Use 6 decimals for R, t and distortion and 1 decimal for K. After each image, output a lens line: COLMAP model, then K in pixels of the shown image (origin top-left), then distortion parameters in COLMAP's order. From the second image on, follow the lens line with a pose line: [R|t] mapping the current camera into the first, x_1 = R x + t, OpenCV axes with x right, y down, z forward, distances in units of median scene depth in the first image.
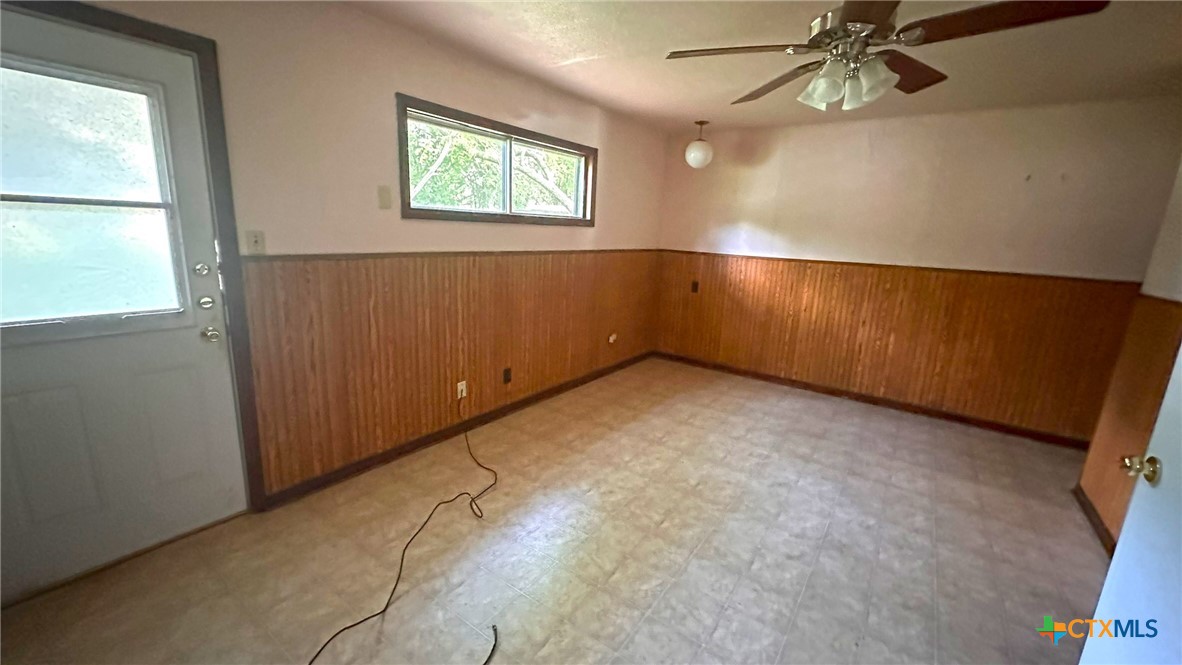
lens RADIAL K [[473.7, 0, 588.3], [0, 473.7, 331.9], [0, 0, 1]] dist [-0.001608, 0.000561]
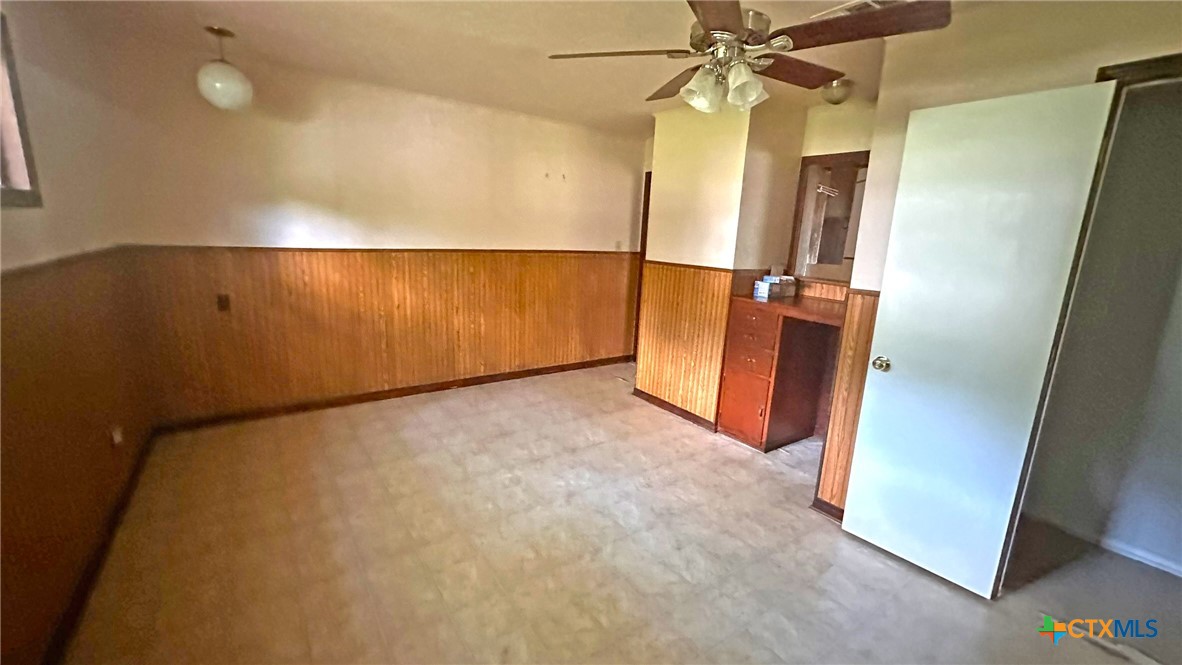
lens RADIAL K [[473.7, 0, 588.4], [0, 473.7, 333.0], [0, 0, 1]] dist [-0.001608, 0.000561]
pose [[0.324935, -0.231018, 0.917087, -0.273433], [0.176320, 0.967503, 0.181245, -0.114005], [-0.929155, 0.102808, 0.355108, 0.443697]]
